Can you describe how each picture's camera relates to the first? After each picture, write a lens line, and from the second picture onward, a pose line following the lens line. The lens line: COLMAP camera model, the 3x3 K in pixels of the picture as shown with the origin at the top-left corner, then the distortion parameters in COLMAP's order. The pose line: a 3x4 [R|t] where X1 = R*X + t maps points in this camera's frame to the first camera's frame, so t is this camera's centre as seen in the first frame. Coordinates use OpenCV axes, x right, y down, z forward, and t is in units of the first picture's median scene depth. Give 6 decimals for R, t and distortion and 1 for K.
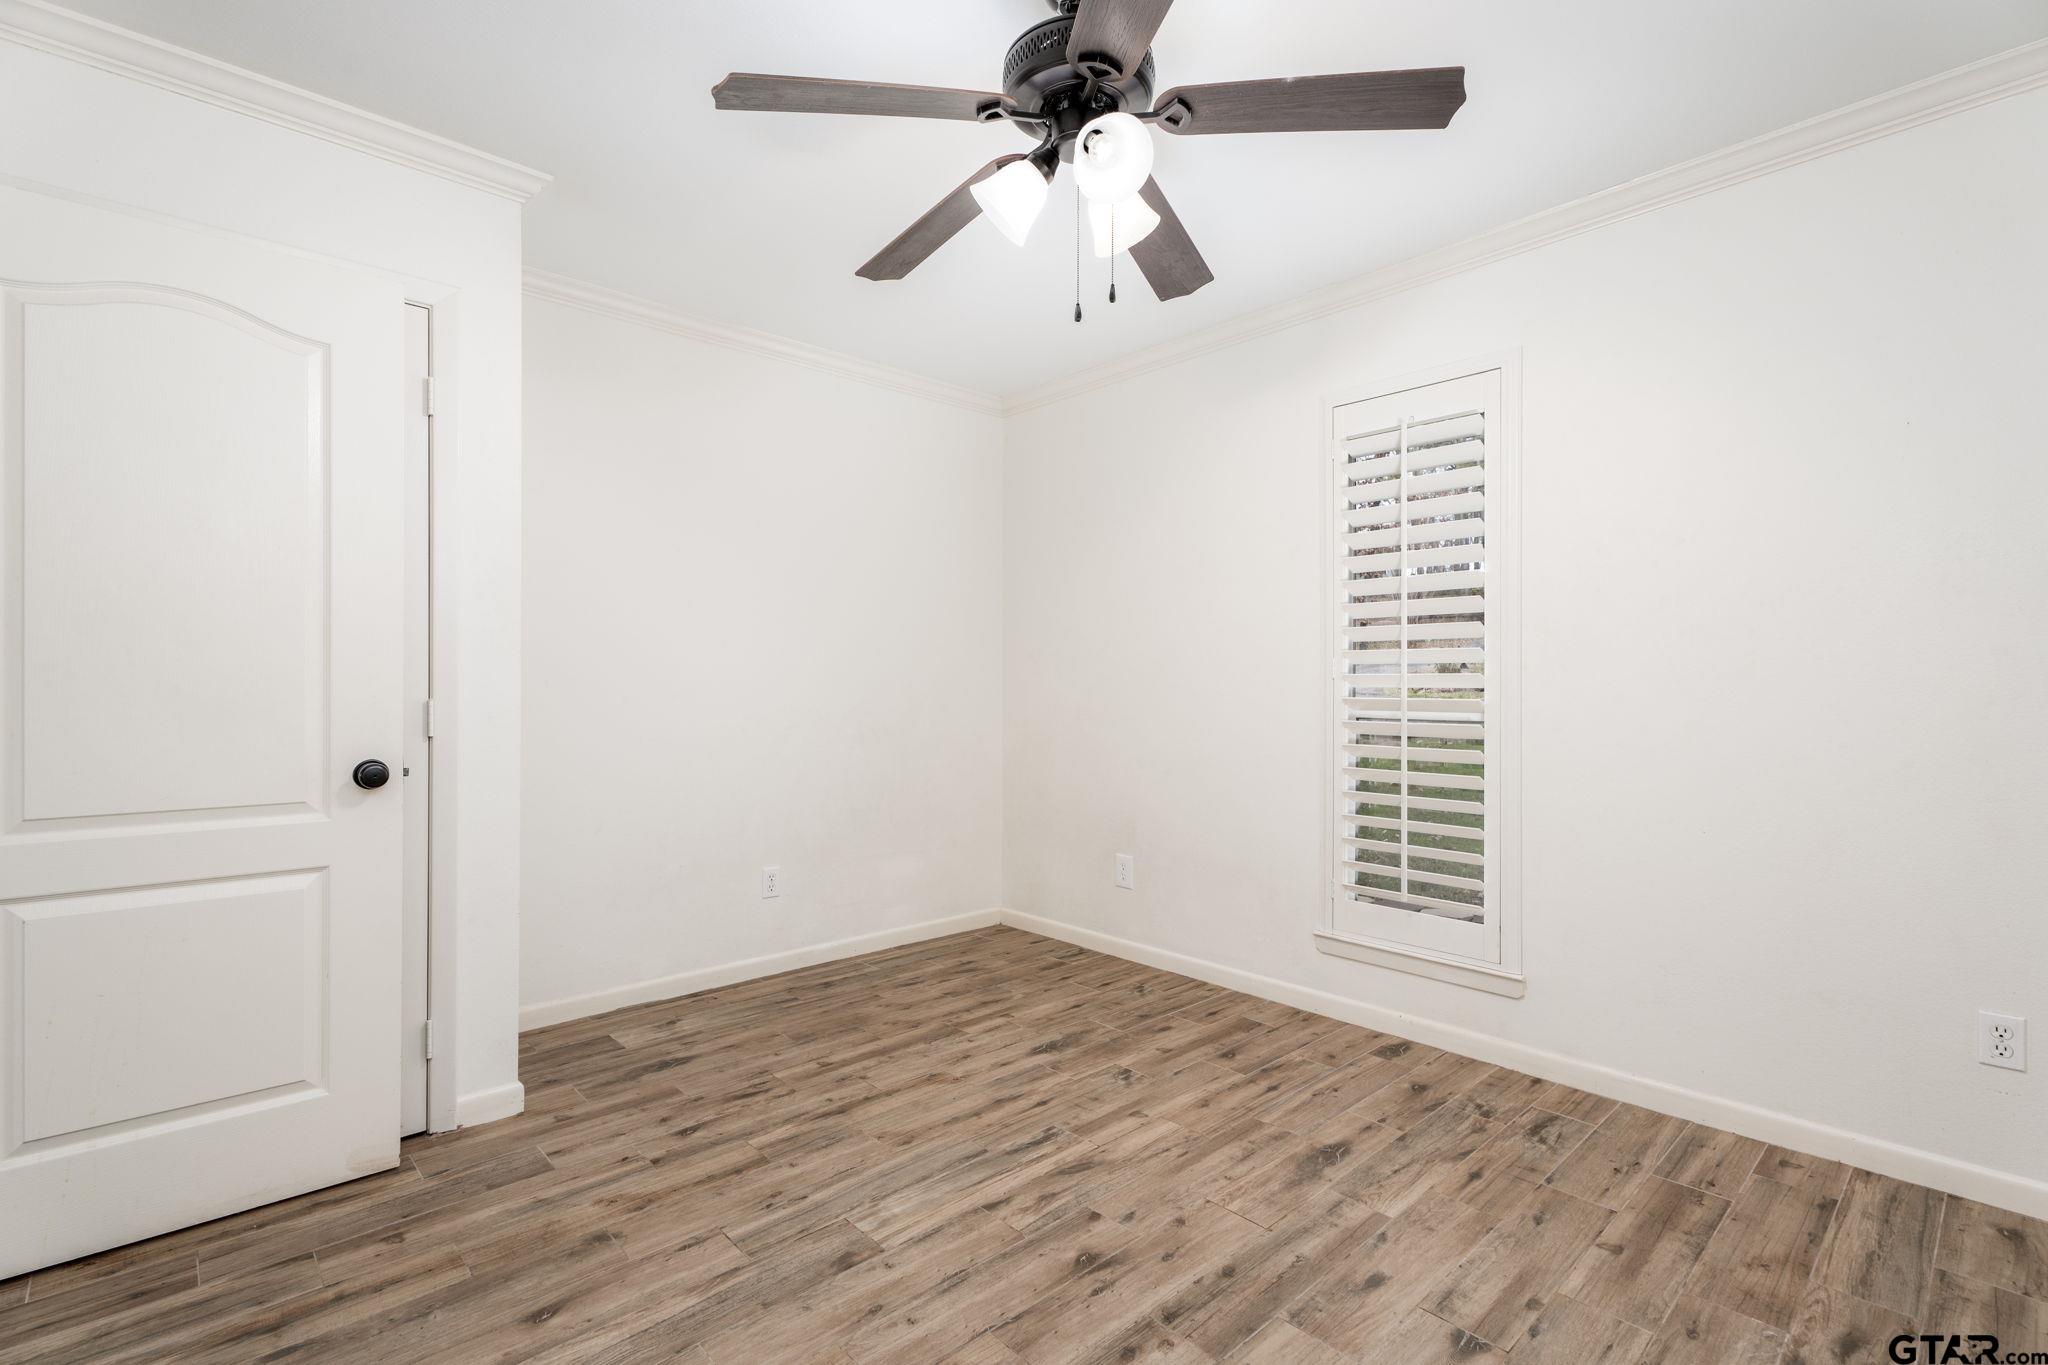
lens RADIAL K [[919.8, 0, 1014.5], [0, 919.8, 686.4], [0, 0, 1]] dist [0.001391, -0.002091]
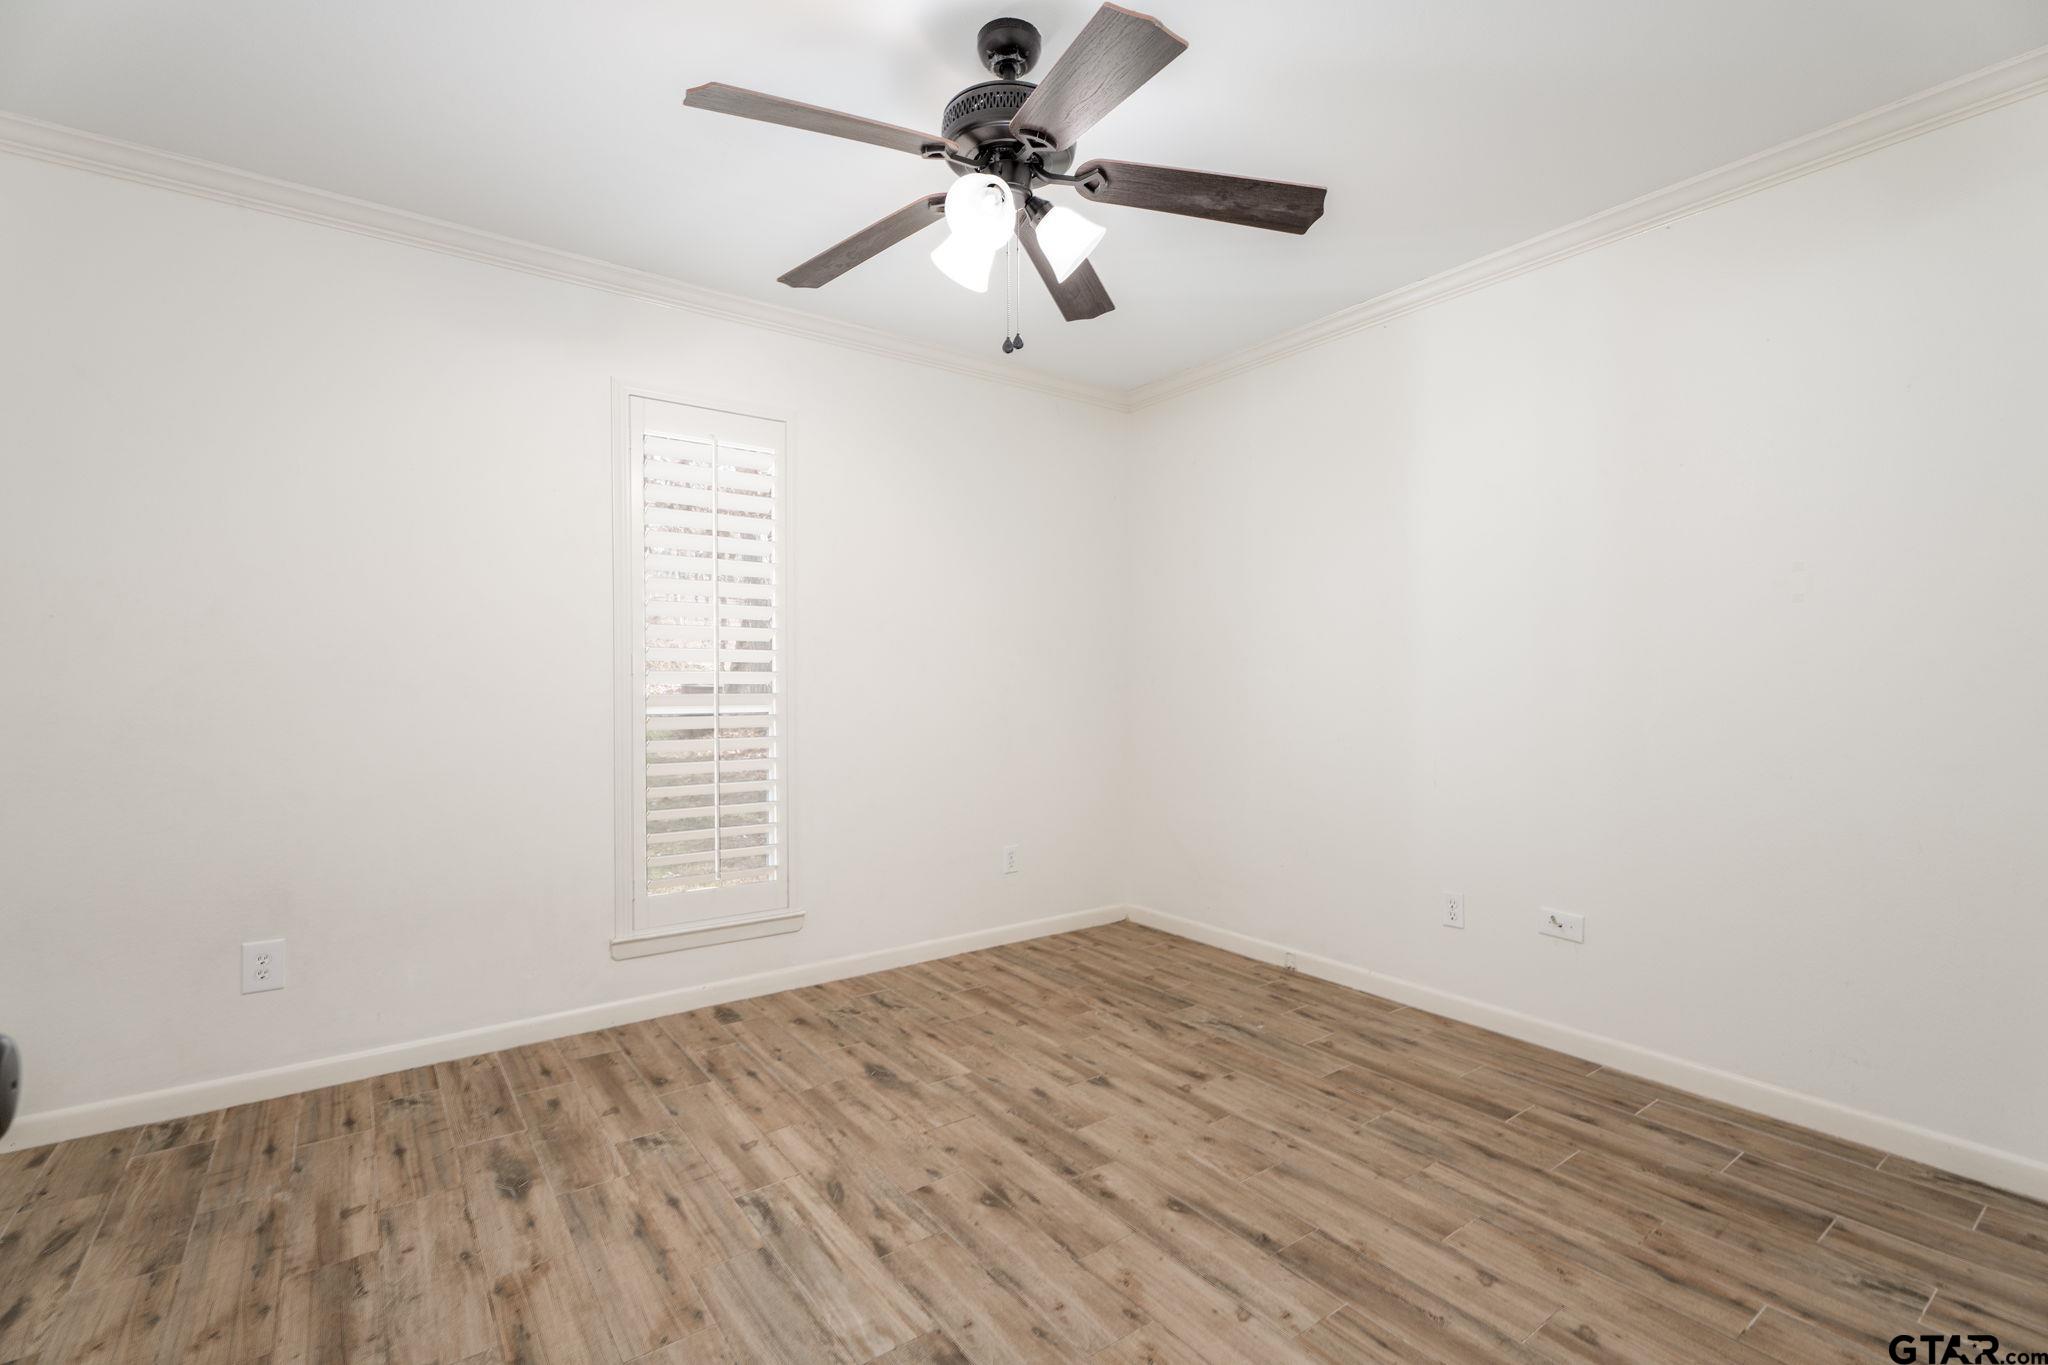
lens RADIAL K [[919.8, 0, 1024.5], [0, 919.8, 697.1], [0, 0, 1]] dist [0.001391, -0.002091]
pose [[0.112295, -0.020180, 0.993470, -0.751715], [0.002187, 0.999796, 0.020061, -0.007031], [-0.993673, -0.000080, 0.112316, 0.618651]]
